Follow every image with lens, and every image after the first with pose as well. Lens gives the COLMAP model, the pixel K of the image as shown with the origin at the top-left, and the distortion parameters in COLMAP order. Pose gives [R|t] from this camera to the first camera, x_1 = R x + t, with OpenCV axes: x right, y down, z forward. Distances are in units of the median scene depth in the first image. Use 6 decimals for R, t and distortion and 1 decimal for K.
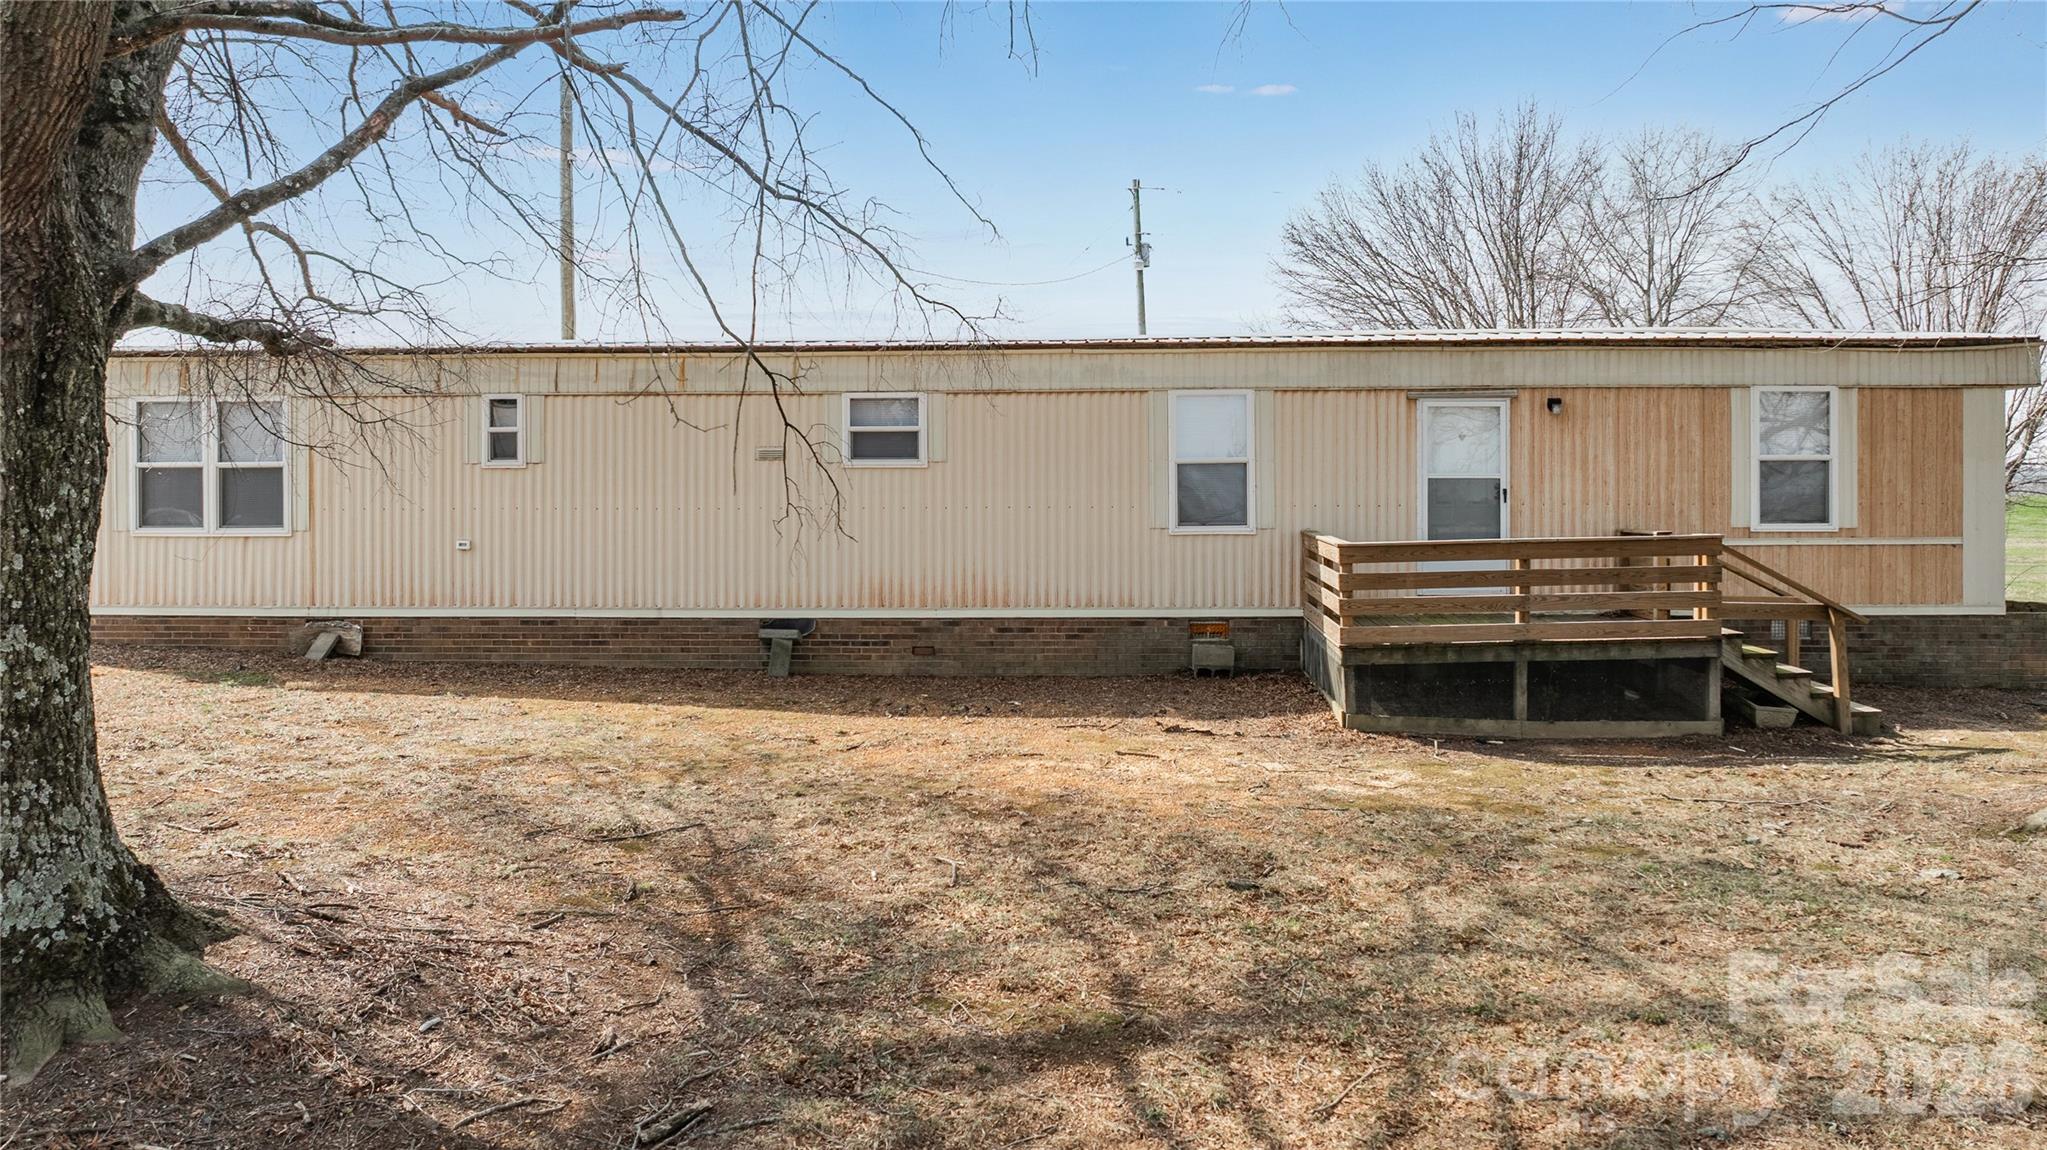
lens RADIAL K [[1470.2, 0, 1023.5], [0, 1470.2, 575.0], [0, 0, 1]] dist [0.001972, 0.000854]
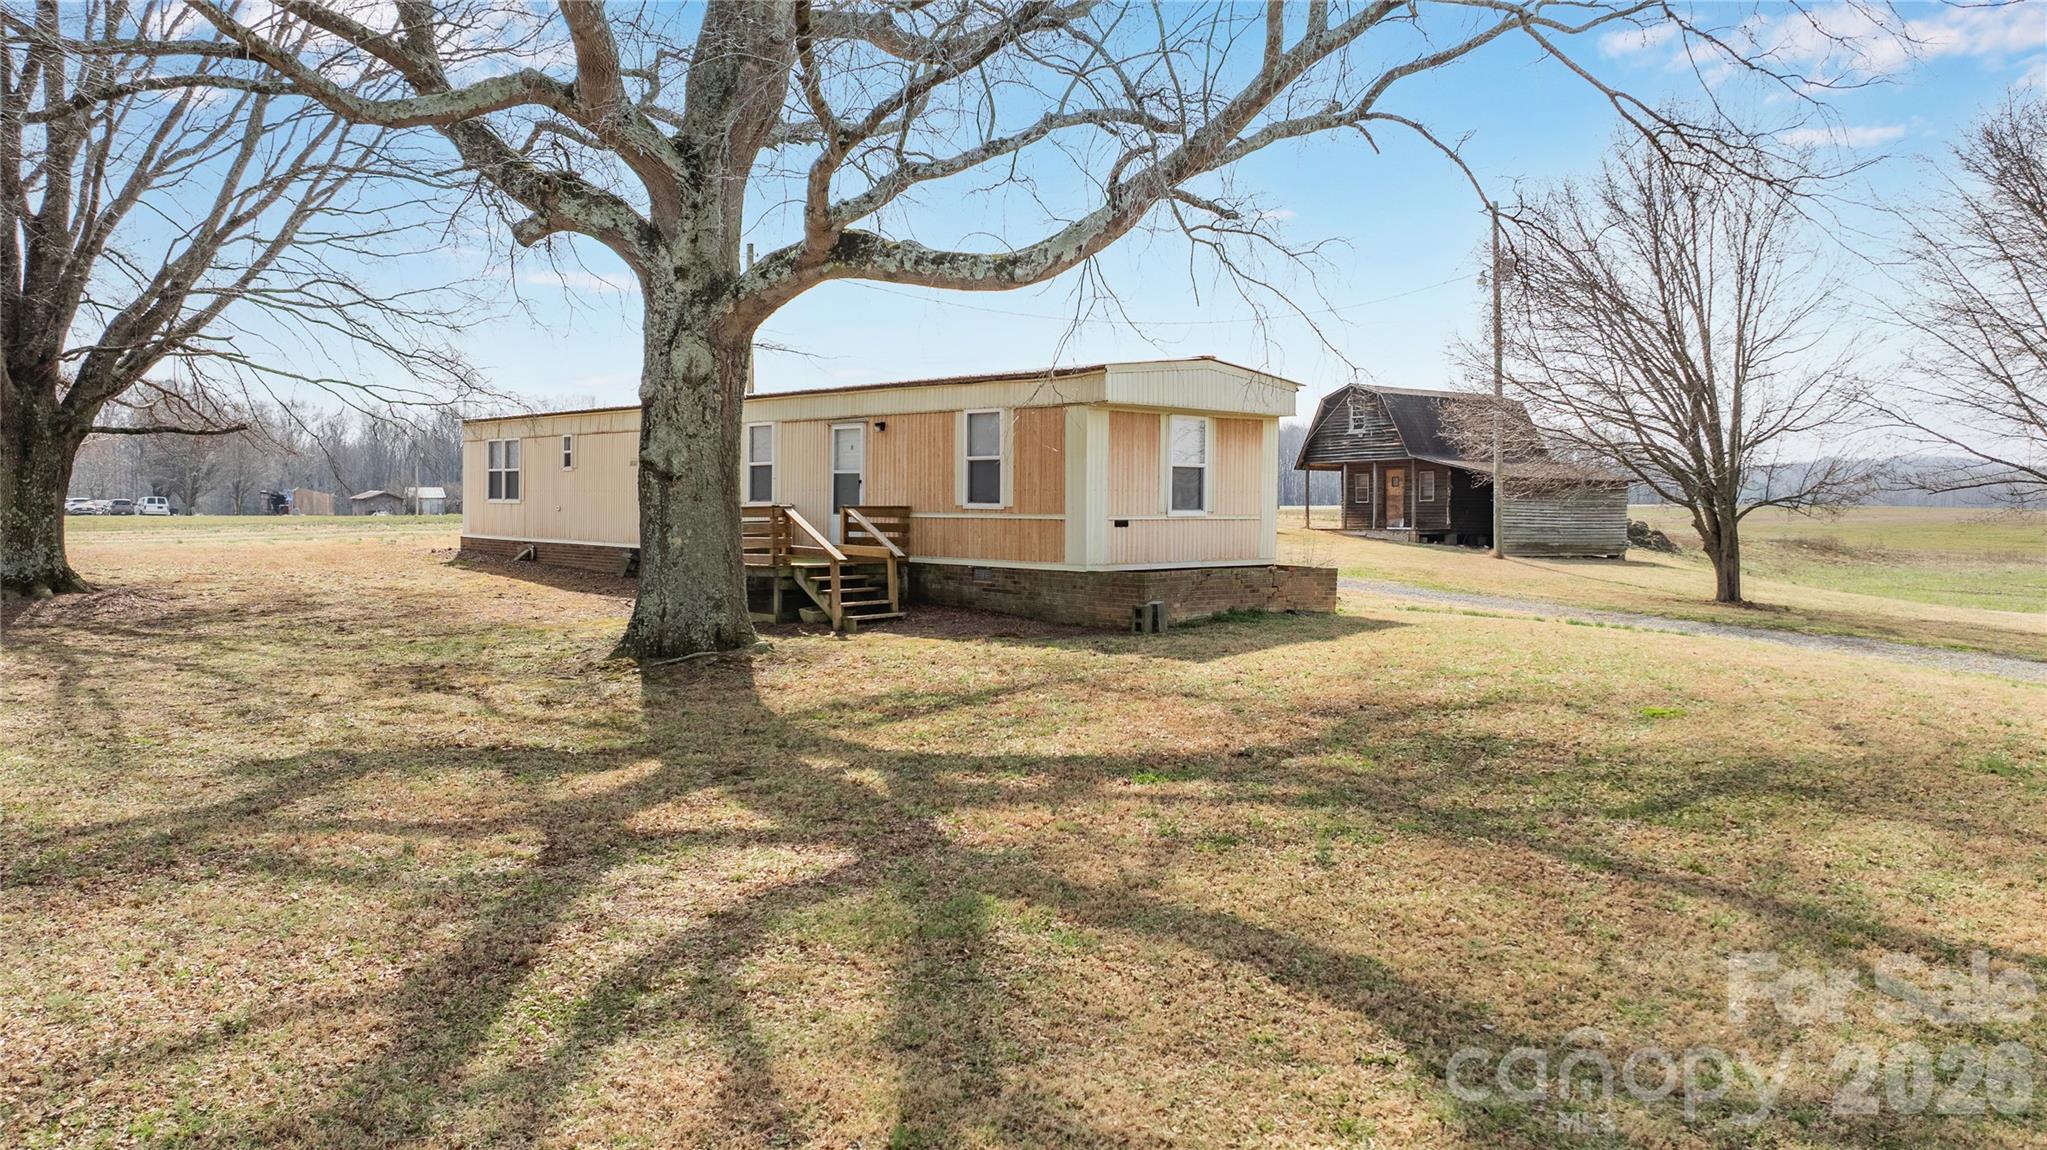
lens RADIAL K [[1470.2, 0, 1023.5], [0, 1470.2, 575.0], [0, 0, 1]] dist [0.001972, 0.000854]
pose [[0.712073, 0.038137, -0.701069, 1.576789], [-0.046032, 0.998911, 0.007584, 0.022997], [0.700595, 0.026872, 0.713053, -0.005921]]
